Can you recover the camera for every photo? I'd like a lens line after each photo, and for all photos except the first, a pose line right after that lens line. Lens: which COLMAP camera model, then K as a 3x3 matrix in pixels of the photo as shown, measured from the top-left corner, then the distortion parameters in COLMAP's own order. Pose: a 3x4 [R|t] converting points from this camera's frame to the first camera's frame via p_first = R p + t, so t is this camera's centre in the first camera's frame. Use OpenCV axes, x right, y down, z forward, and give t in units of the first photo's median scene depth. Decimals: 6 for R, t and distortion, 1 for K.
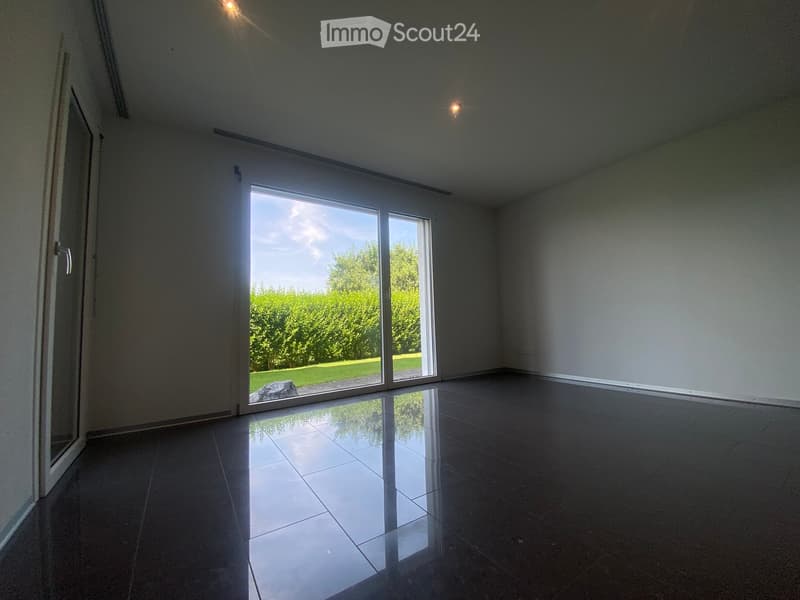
lens RADIAL K [[327.5, 0, 398.8], [0, 327.5, 297.6], [0, 0, 1]] dist [-0.001744, -0.000638]
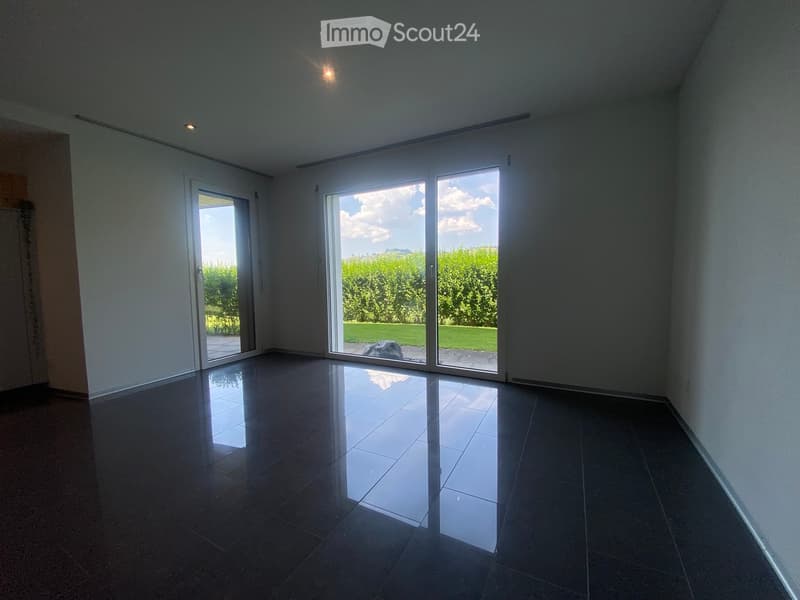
lens RADIAL K [[333.6, 0, 400.7], [0, 333.6, 298.7], [0, 0, 1]] dist [-0.016832, -0.003334]
pose [[0.447380, 0.096049, -0.889171, 0.778392], [0.067243, 0.987790, 0.140535, -0.077478], [0.891812, -0.122663, 0.435459, 0.511844]]
